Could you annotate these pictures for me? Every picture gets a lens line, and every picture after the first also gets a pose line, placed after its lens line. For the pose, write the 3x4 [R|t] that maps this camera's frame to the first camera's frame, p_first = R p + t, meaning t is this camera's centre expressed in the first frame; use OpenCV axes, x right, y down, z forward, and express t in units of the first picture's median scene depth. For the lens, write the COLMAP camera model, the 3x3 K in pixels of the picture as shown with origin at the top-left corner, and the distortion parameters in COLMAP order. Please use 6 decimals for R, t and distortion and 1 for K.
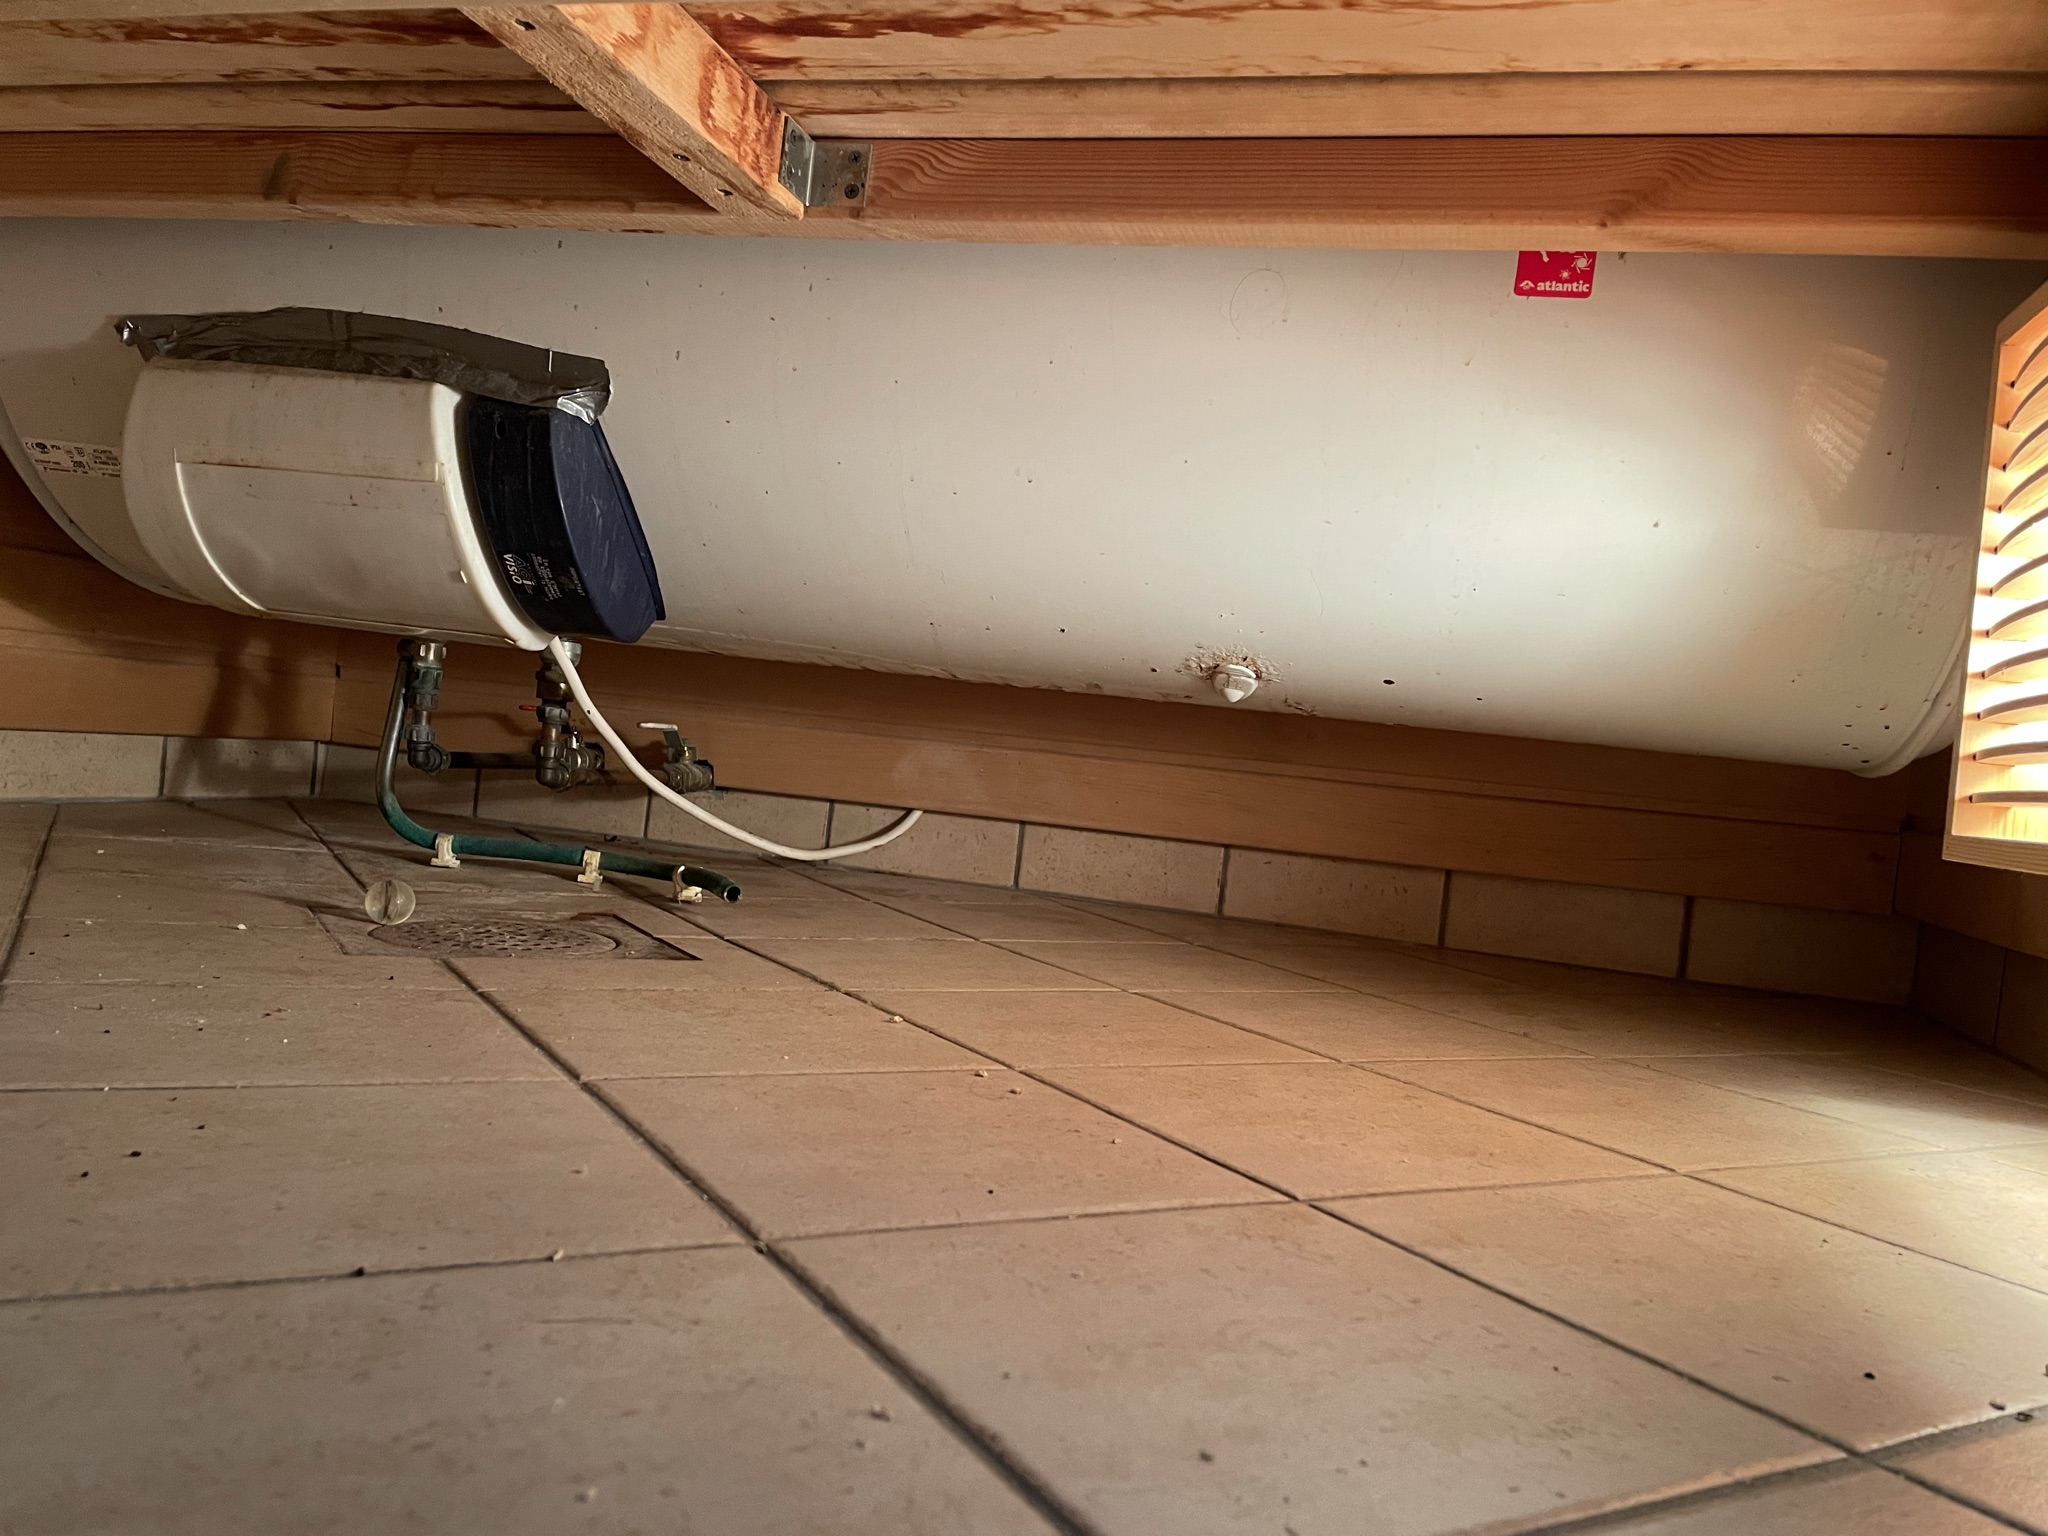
lens RADIAL K [[1528.6, 0, 1024.0], [0, 1528.6, 768.0], [0, 0, 1]] dist [0.085637, -0.125289]
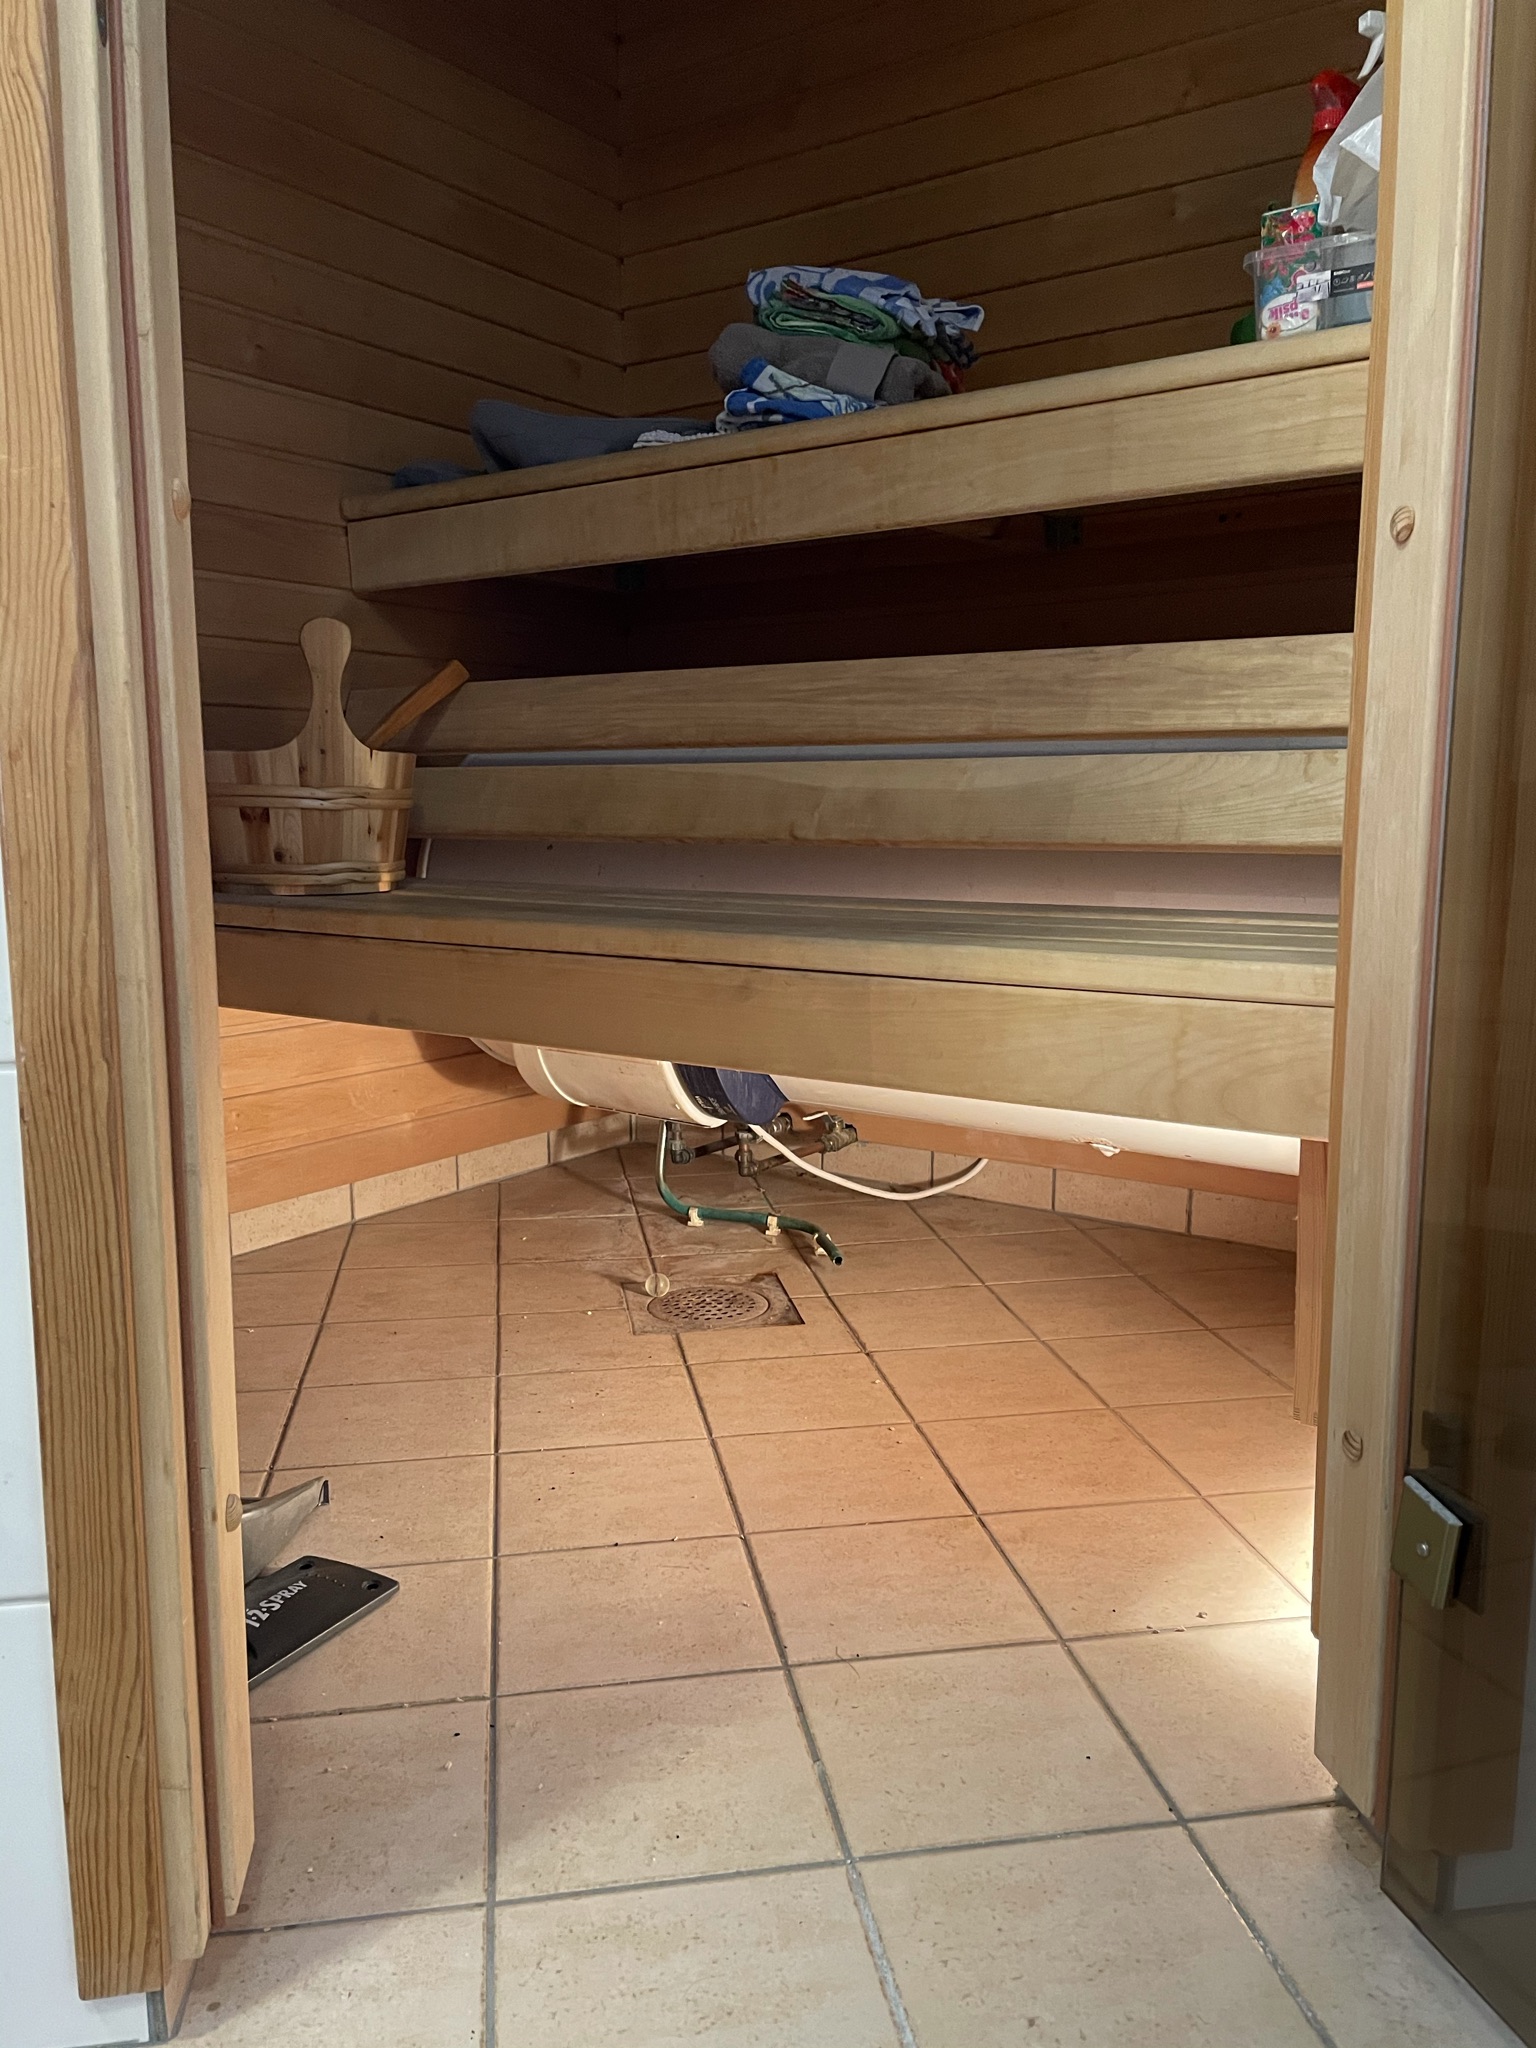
lens RADIAL K [[1528.6, 0, 768.0], [0, 1528.6, 1024.0], [0, 0, 1]] dist [0.085637, -0.125289]
pose [[0.930307, -0.051427, -0.363159, 0.340895], [0.093025, 0.990830, 0.097991, -0.323589], [0.354790, -0.124945, 0.926560, -0.543837]]
